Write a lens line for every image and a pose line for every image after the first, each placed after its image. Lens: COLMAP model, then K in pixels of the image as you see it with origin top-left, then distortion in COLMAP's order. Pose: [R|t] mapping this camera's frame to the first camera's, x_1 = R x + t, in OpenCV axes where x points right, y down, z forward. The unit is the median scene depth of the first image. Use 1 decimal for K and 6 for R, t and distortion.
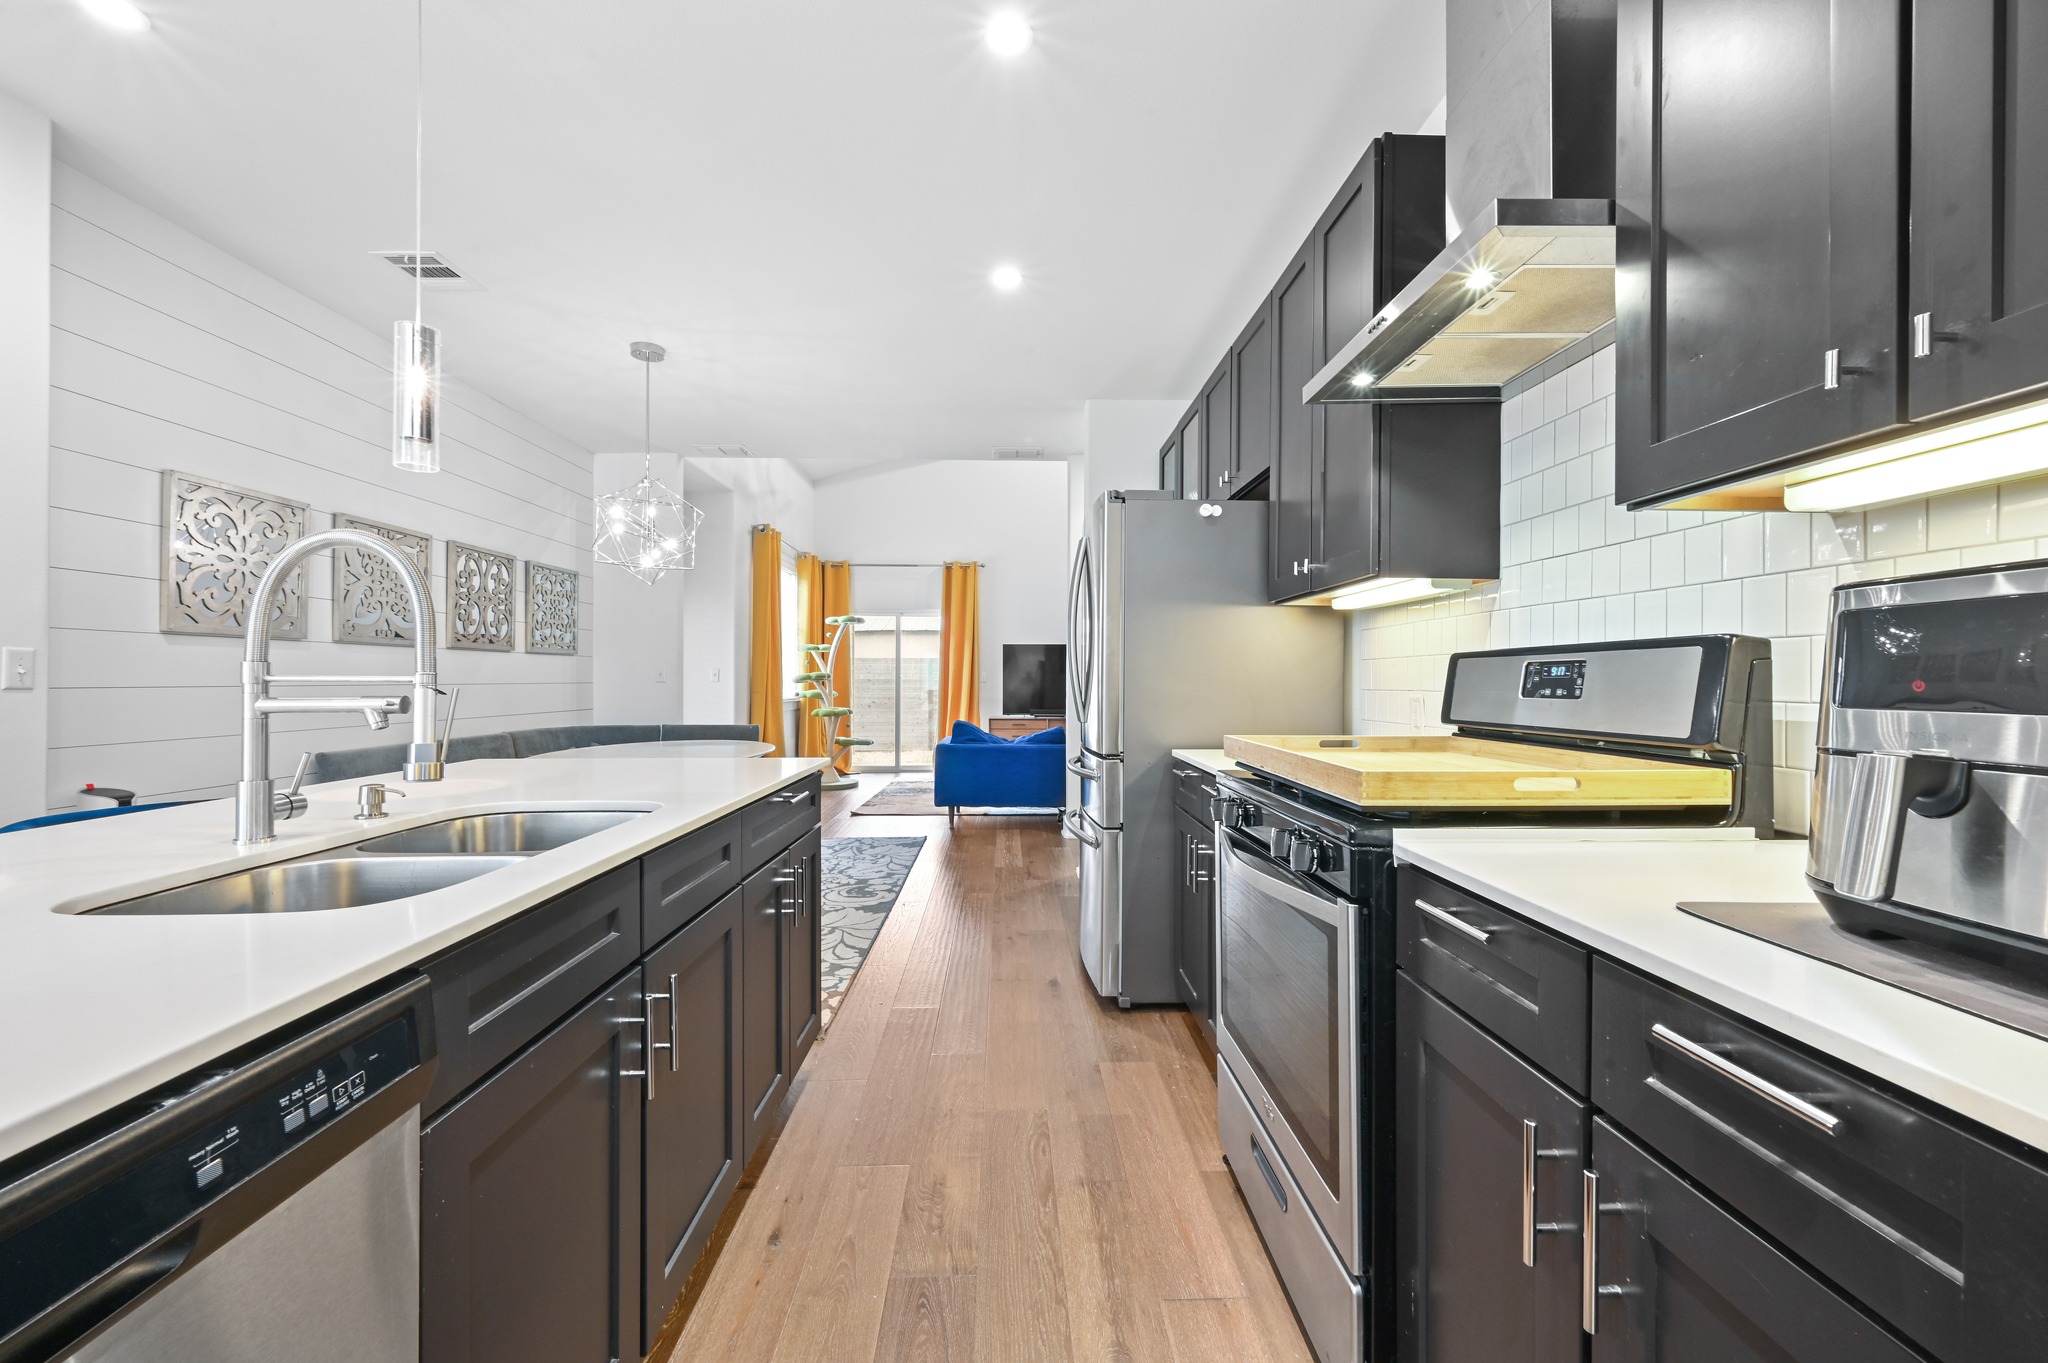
lens RADIAL K [[805.3, 0, 1027.6], [0, 805.3, 684.7], [0, 0, 1]] dist [-0.002401, 0.000019]
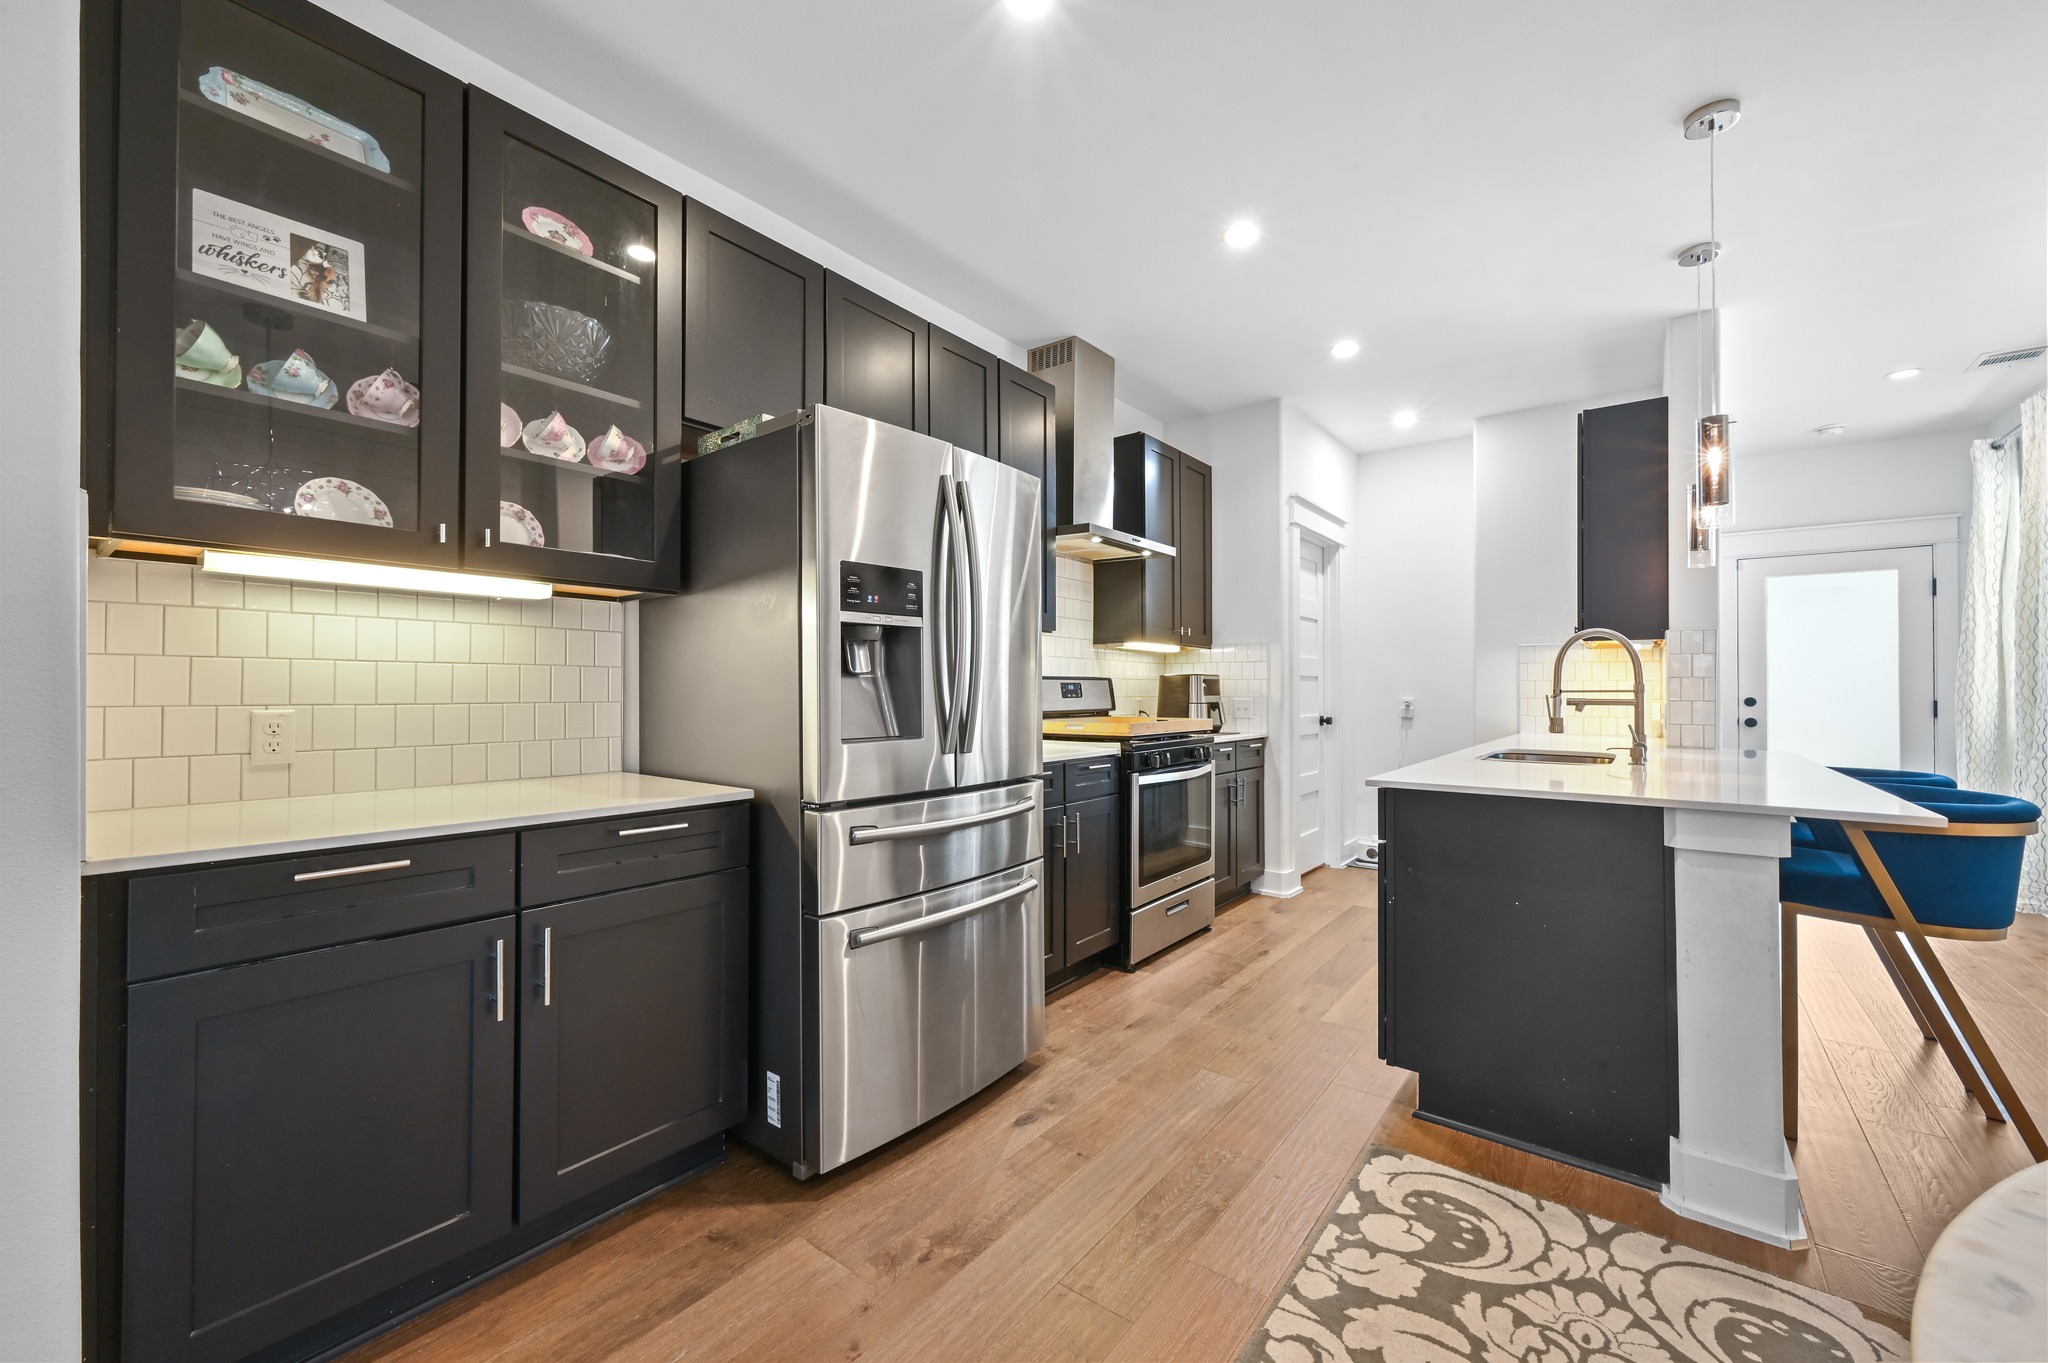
lens RADIAL K [[805.3, 0, 1027.6], [0, 805.3, 684.7], [0, 0, 1]] dist [-0.002401, 0.000019]
pose [[-0.772459, -0.000794, 0.635065, -0.810622], [0.000204, 0.999999, 0.001499, -0.027189], [-0.635065, 0.001288, -0.772458, 2.996350]]
